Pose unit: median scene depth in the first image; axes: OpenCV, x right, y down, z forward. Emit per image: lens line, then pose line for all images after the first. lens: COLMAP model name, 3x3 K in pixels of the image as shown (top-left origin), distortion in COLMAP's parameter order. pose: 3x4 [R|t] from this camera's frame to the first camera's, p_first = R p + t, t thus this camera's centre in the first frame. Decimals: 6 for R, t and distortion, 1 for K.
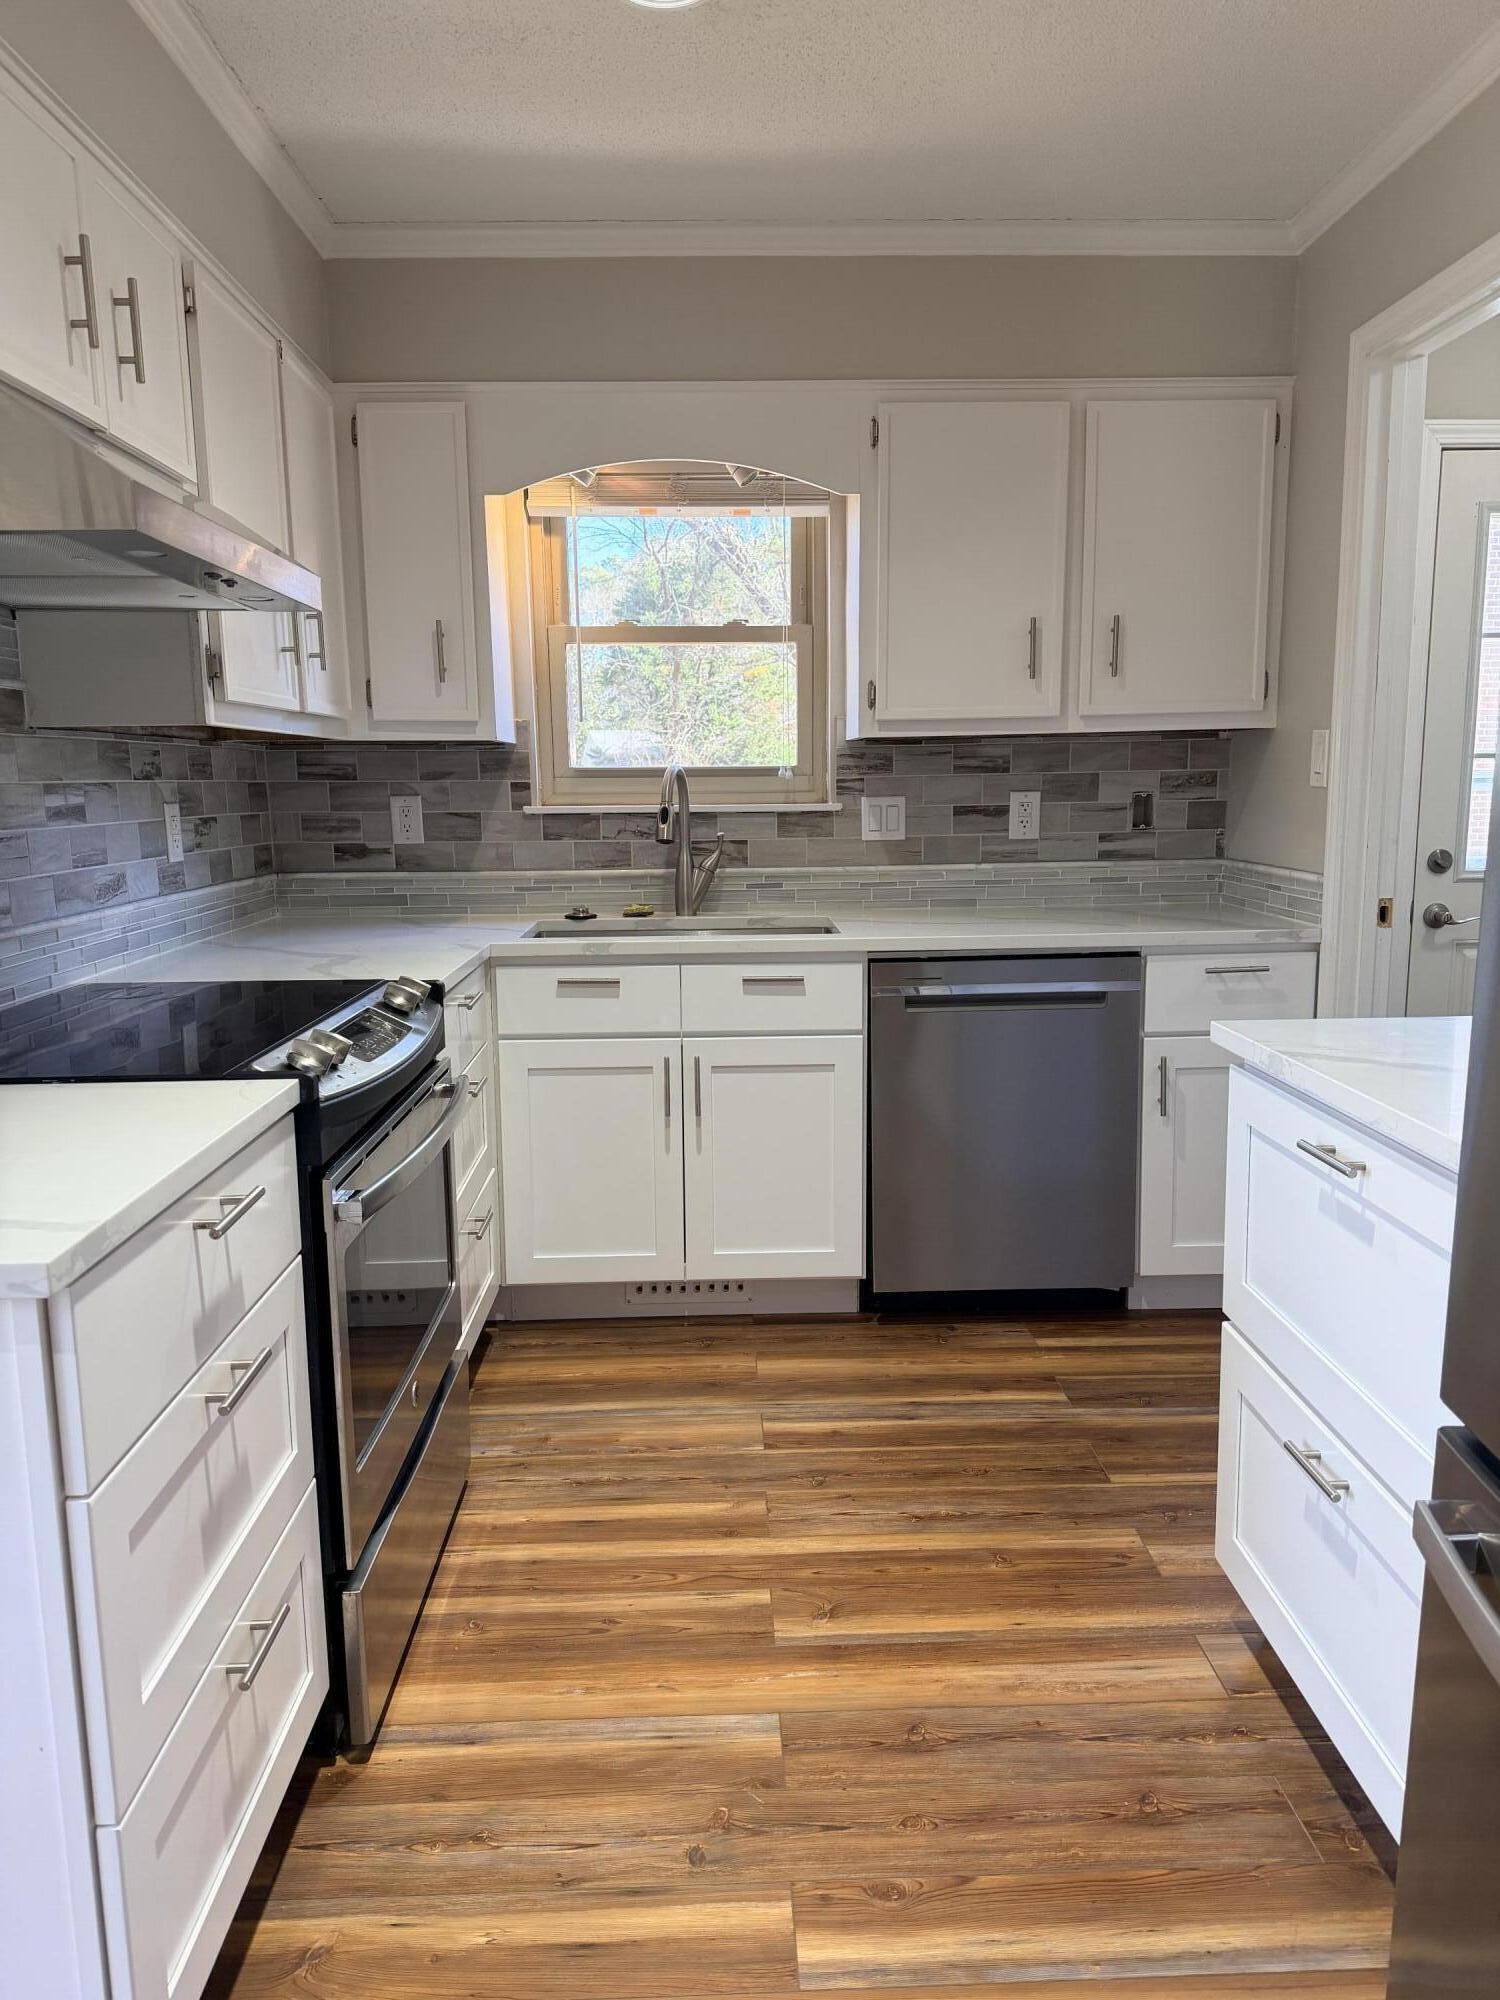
lens RADIAL K [[1407.3, 0, 749.1], [0, 1407.3, 996.0], [0, 0, 1]] dist [0.063313, -0.073624]
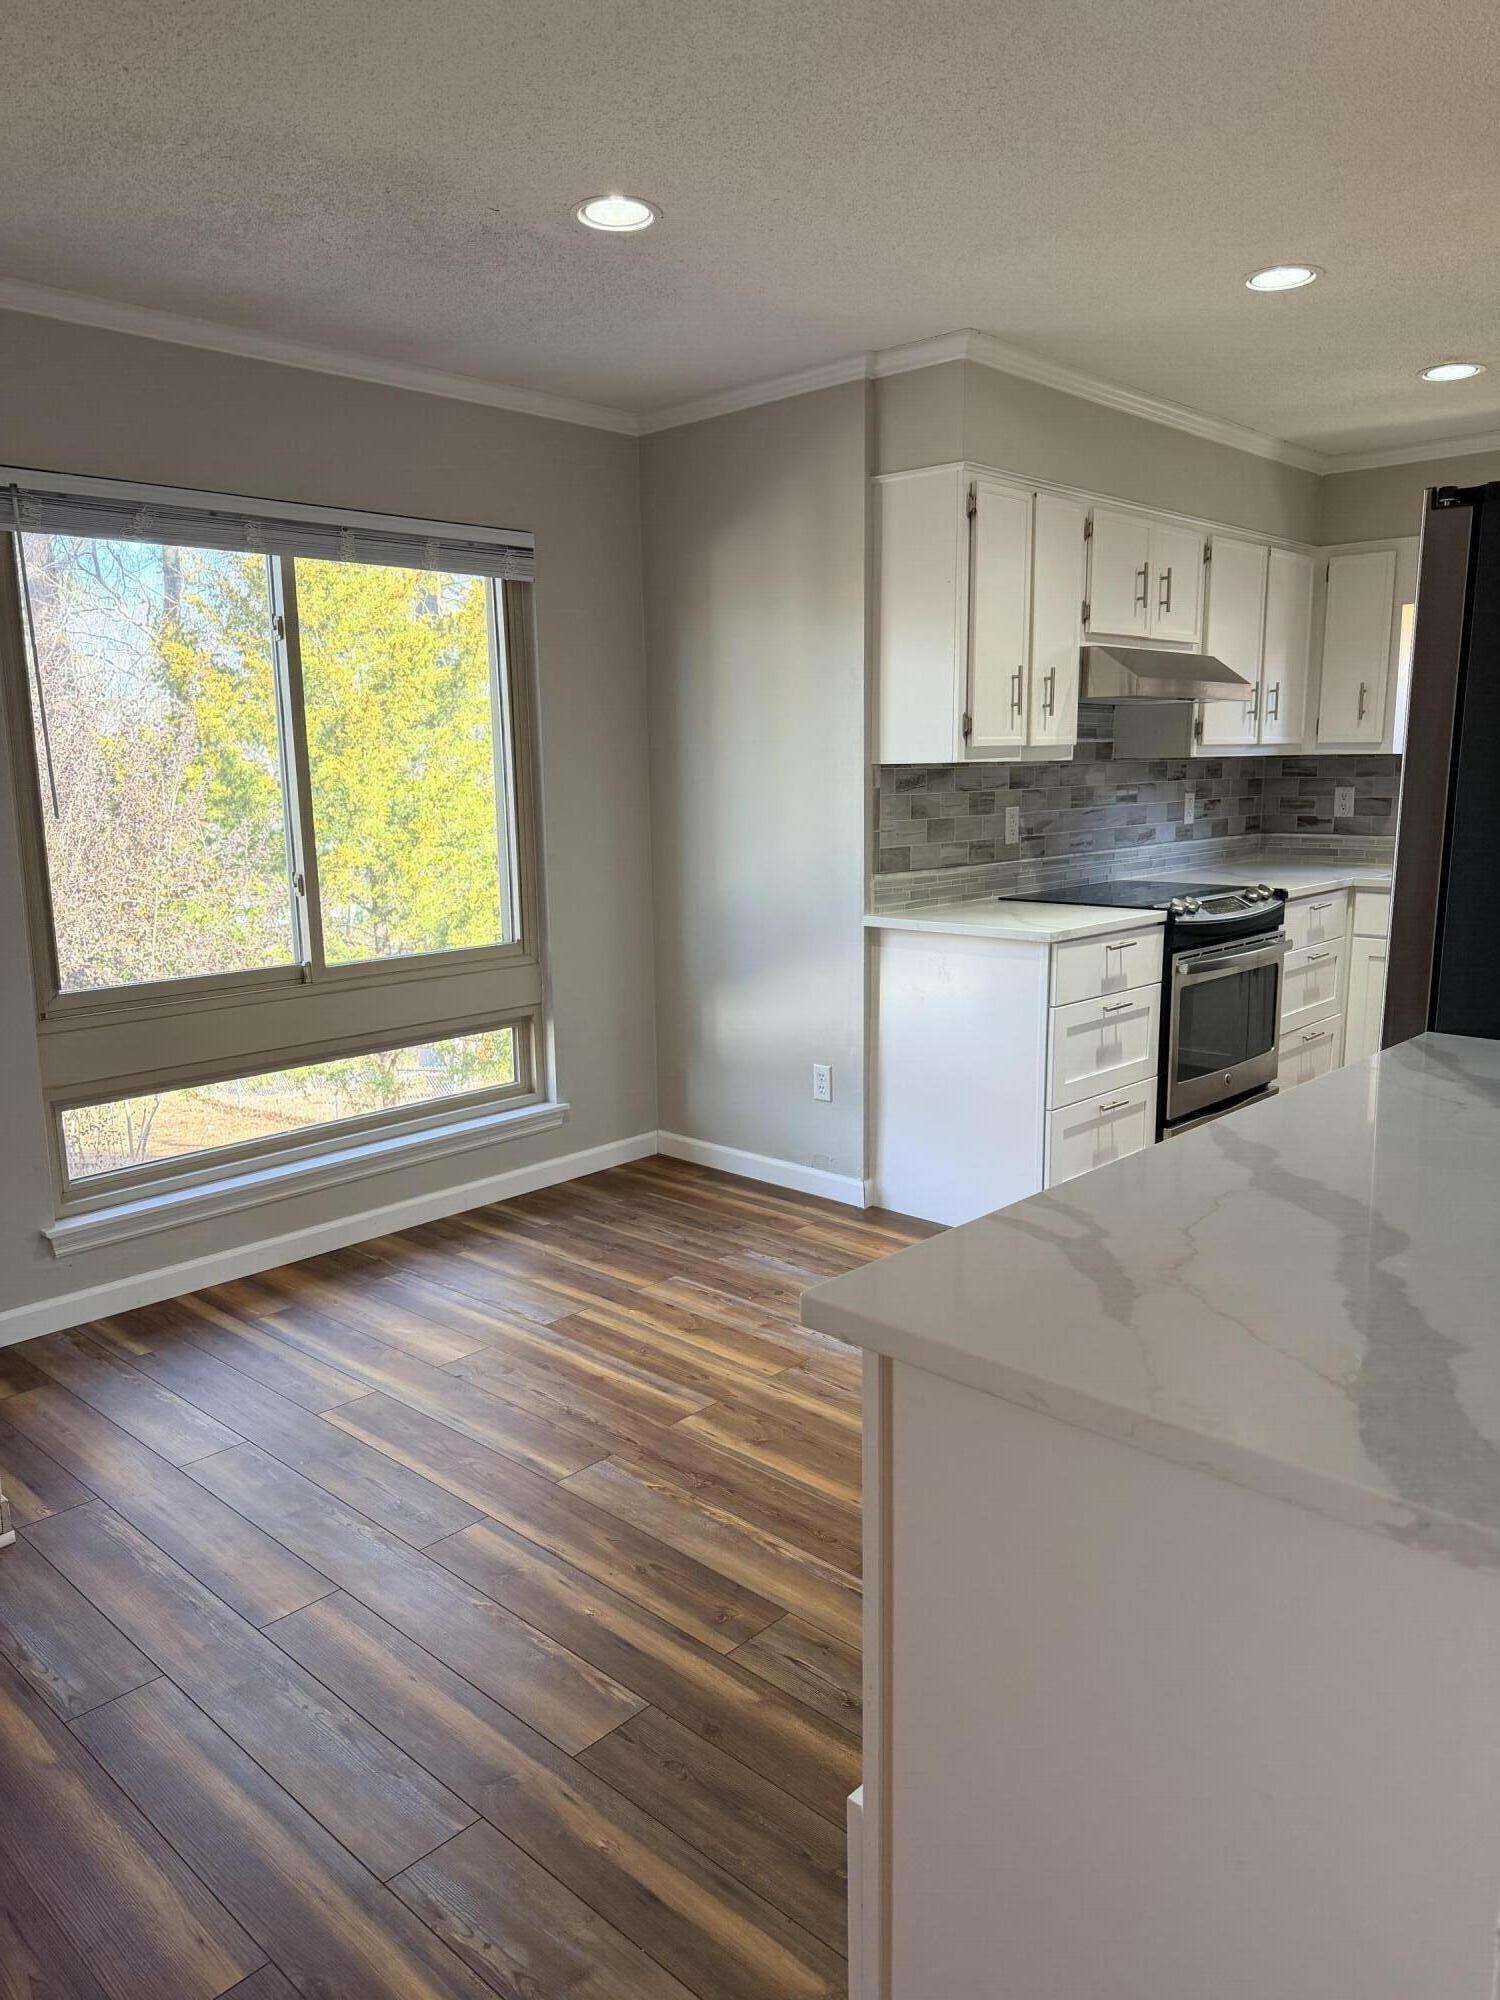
lens RADIAL K [[1407.3, 0, 714.6], [0, 1407.3, 1022.5], [0, 0, 1]] dist [0.063313, -0.073624]
pose [[0.690319, 0.136455, -0.710520, 0.615615], [-0.104820, 0.990555, 0.088395, 0.075809], [0.715871, 0.013456, 0.698102, -0.869613]]
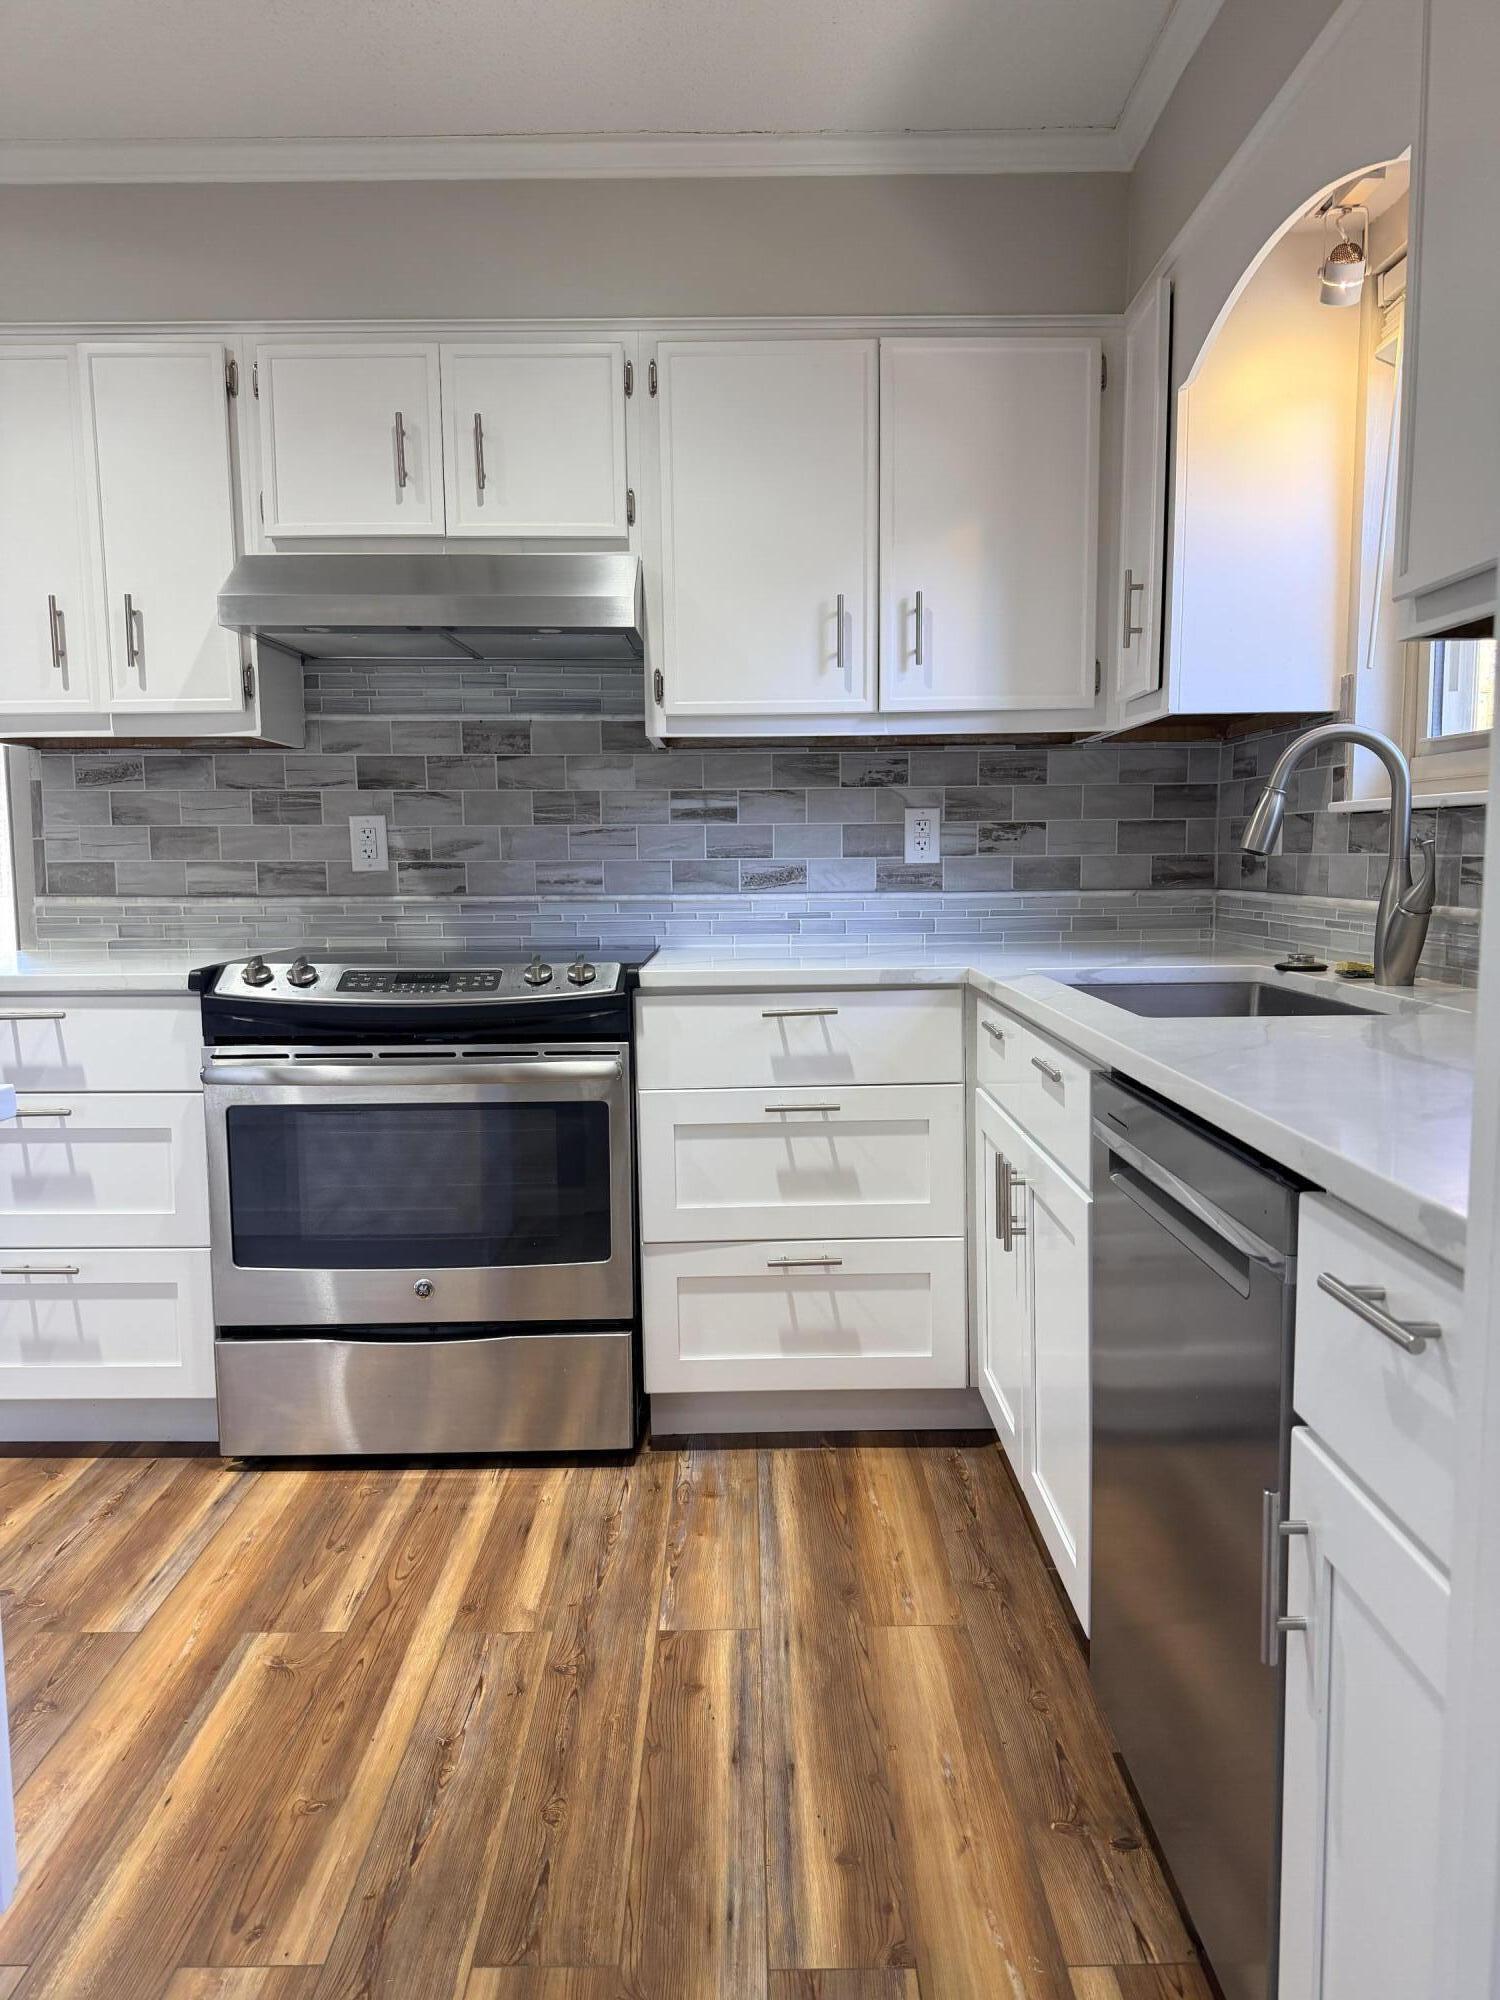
lens RADIAL K [[1407.3, 0, 741.1], [0, 1407.3, 991.6], [0, 0, 1]] dist [0.063313, -0.073624]
pose [[-0.028509, 0.114026, -0.993069, 0.767160], [-0.144811, 0.982521, 0.116972, -0.121384], [0.989048, 0.147142, -0.011498, 1.045826]]
